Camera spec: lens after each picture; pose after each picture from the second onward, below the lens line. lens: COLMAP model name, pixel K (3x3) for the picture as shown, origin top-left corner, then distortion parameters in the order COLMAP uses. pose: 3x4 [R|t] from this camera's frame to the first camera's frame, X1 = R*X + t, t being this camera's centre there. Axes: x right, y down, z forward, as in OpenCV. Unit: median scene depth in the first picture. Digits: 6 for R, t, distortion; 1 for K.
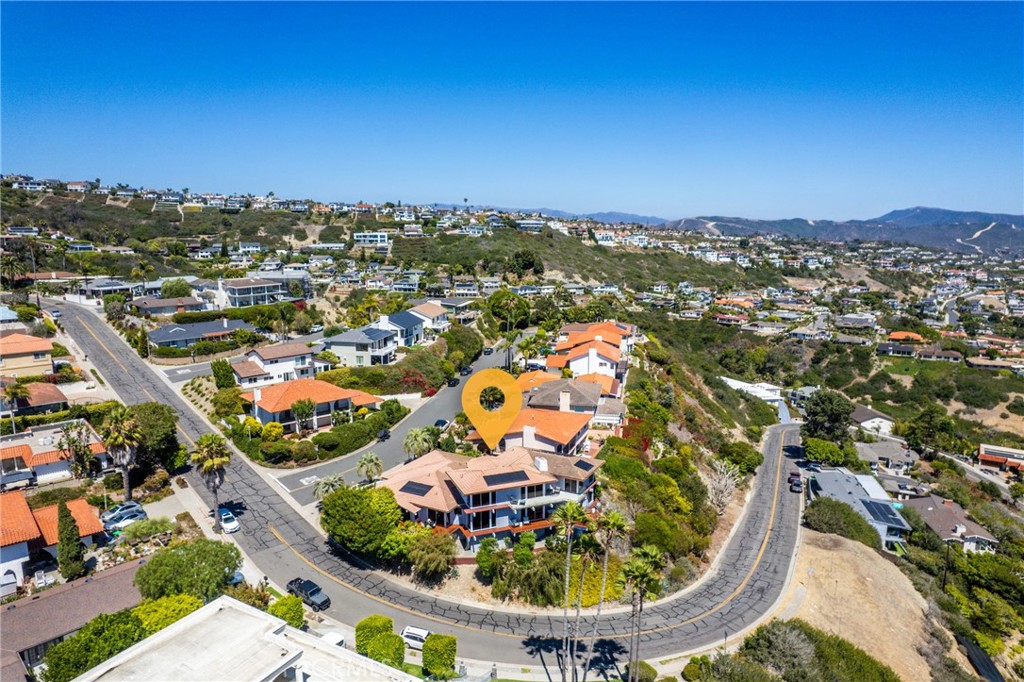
lens RADIAL K [[658.3, 0, 512.0], [0, 658.3, 341.0], [0, 0, 1]] dist [-0.076537, 0.066816]
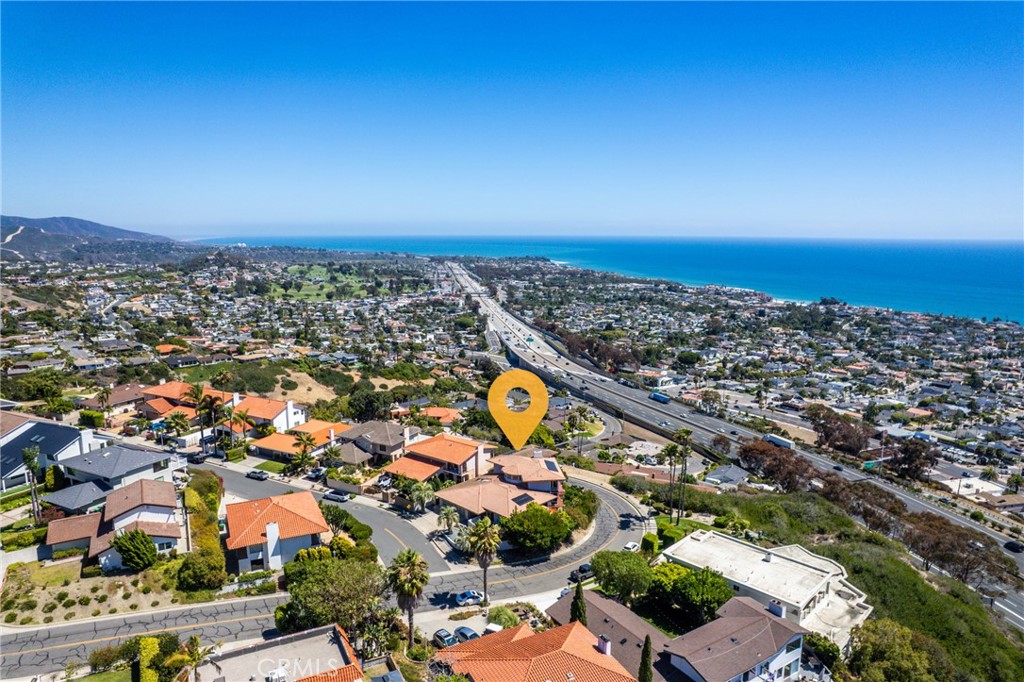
lens RADIAL K [[658.3, 0, 512.0], [0, 658.3, 341.0], [0, 0, 1]] dist [-0.076537, 0.066816]
pose [[0.266114, -0.161634, 0.950294, -0.259775], [0.163548, 0.979119, 0.120738, -0.052031], [-0.949966, 0.123289, 0.286992, 0.101703]]
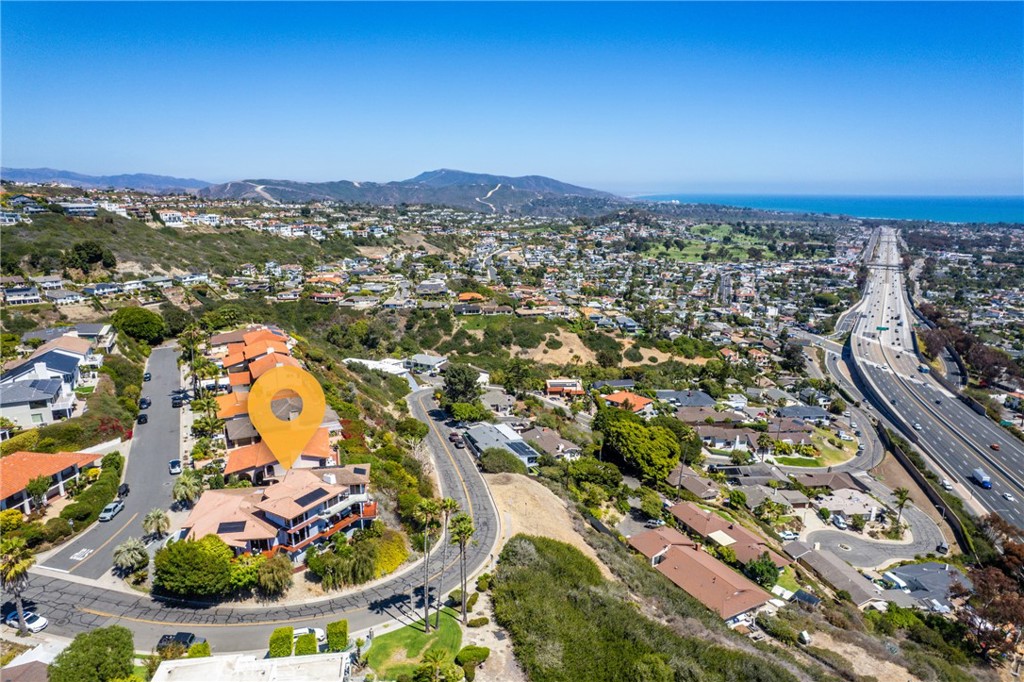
lens RADIAL K [[658.3, 0, 512.0], [0, 658.3, 341.0], [0, 0, 1]] dist [-0.076537, 0.066816]
pose [[0.792508, -0.143159, 0.592821, -0.069309], [0.109351, 0.989661, 0.092805, -0.027596], [-0.599978, -0.008724, 0.799969, -0.038534]]
